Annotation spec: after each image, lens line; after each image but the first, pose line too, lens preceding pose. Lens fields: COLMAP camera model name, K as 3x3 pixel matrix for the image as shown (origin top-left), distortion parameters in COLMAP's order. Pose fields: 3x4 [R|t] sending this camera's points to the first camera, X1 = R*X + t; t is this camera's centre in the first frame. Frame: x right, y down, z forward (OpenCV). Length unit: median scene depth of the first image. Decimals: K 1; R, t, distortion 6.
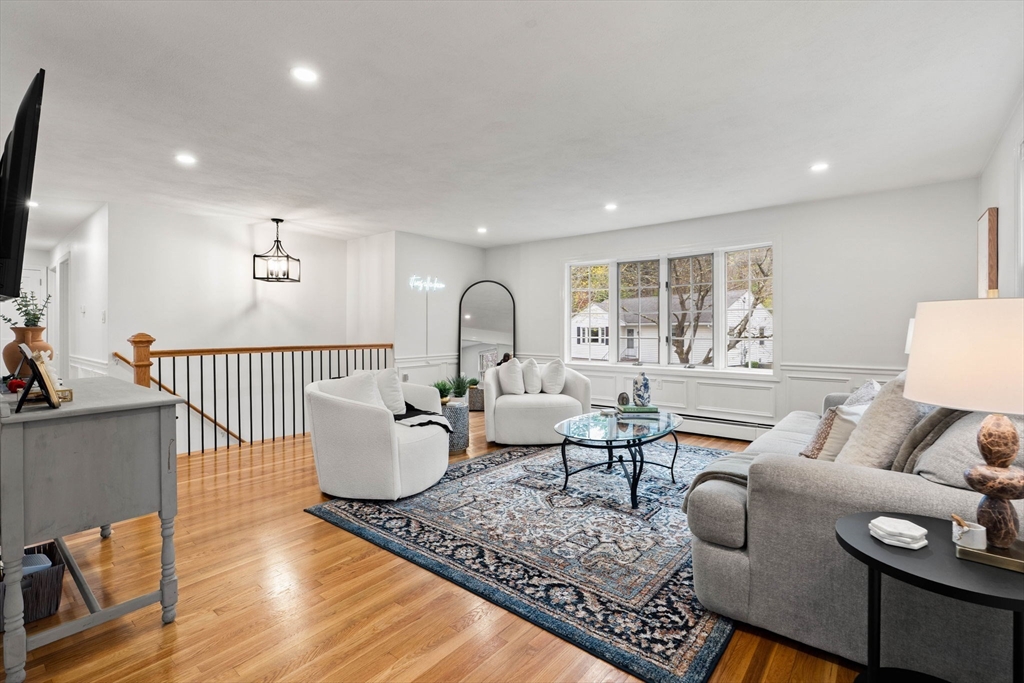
lens RADIAL K [[462.7, 0, 511.4], [0, 462.7, 335.4], [0, 0, 1]] dist [-0.002706, 0.000767]
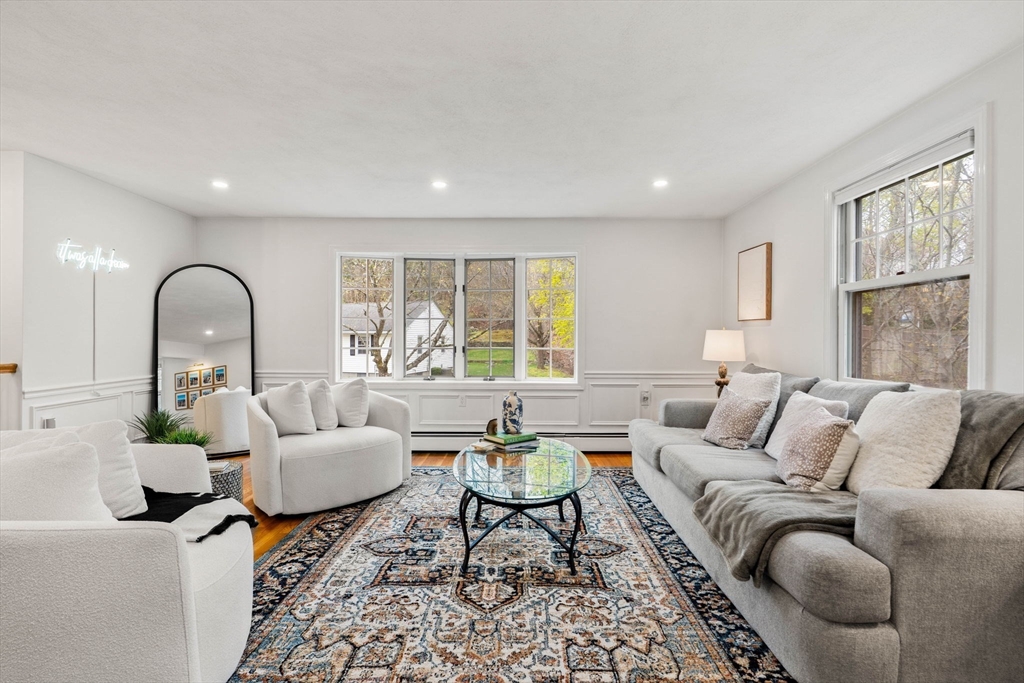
lens RADIAL K [[462.7, 0, 512.3], [0, 462.7, 342.3], [0, 0, 1]] dist [-0.002706, 0.000767]
pose [[0.780368, -0.002765, 0.625314, -0.229818], [0.004605, 0.999989, -0.001325, -0.005617], [-0.625303, 0.003914, 0.780372, 0.371833]]
